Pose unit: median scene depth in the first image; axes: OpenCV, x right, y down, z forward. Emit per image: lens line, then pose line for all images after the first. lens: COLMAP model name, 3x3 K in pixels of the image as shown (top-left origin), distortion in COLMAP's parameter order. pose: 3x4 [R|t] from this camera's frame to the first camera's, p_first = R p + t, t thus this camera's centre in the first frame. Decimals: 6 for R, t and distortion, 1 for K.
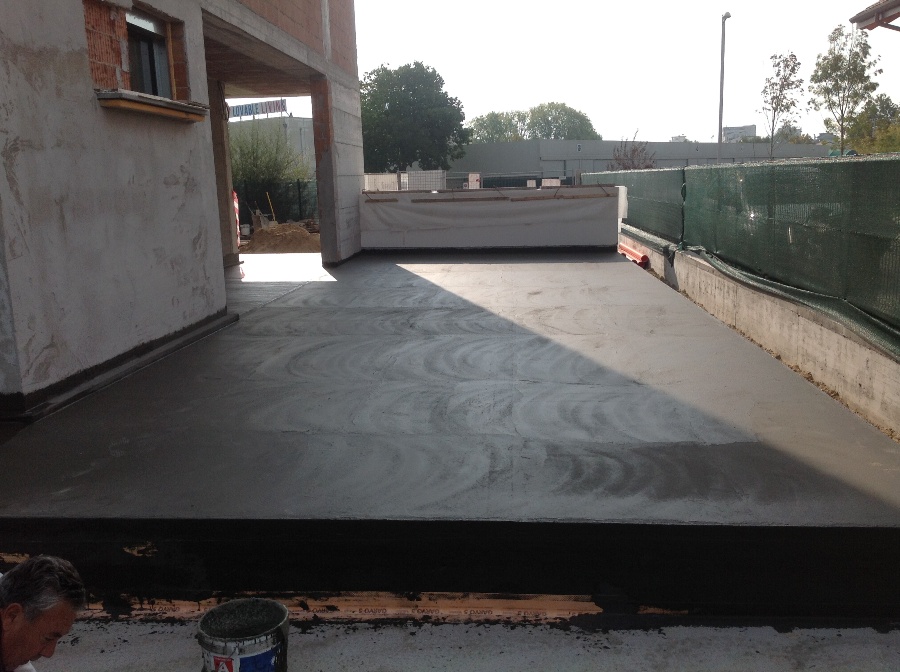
lens RADIAL K [[852.7, 0, 450.0], [0, 852.7, 336.0], [0, 0, 1]] dist [0.128471, -0.226249]
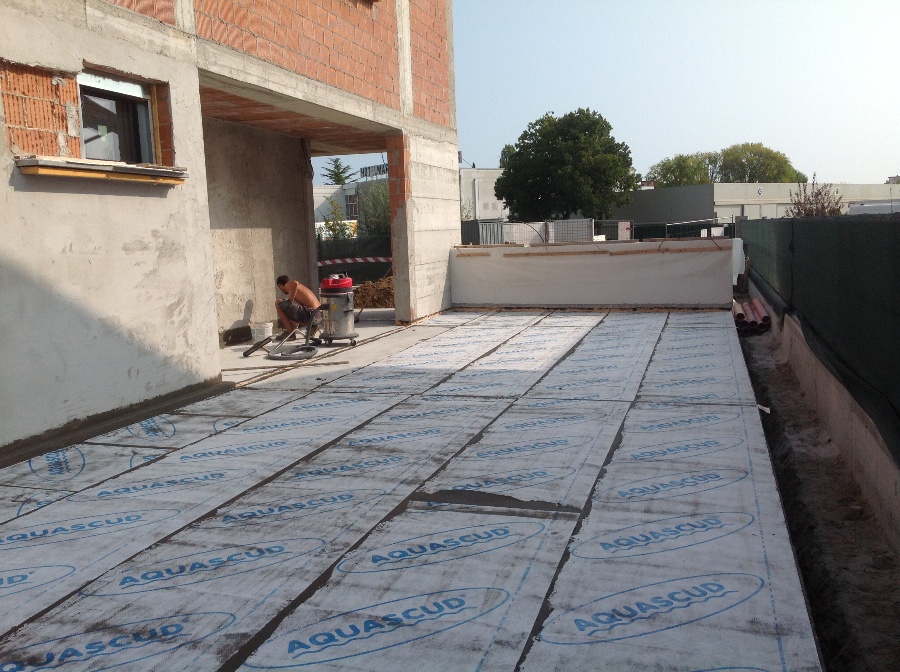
lens RADIAL K [[852.7, 0, 450.0], [0, 852.7, 336.0], [0, 0, 1]] dist [0.128471, -0.226249]
pose [[0.973398, 0.016767, -0.228508, 0.214560], [-0.028724, 0.998381, -0.049099, -0.039340], [0.227314, 0.054357, 0.972303, 0.138531]]
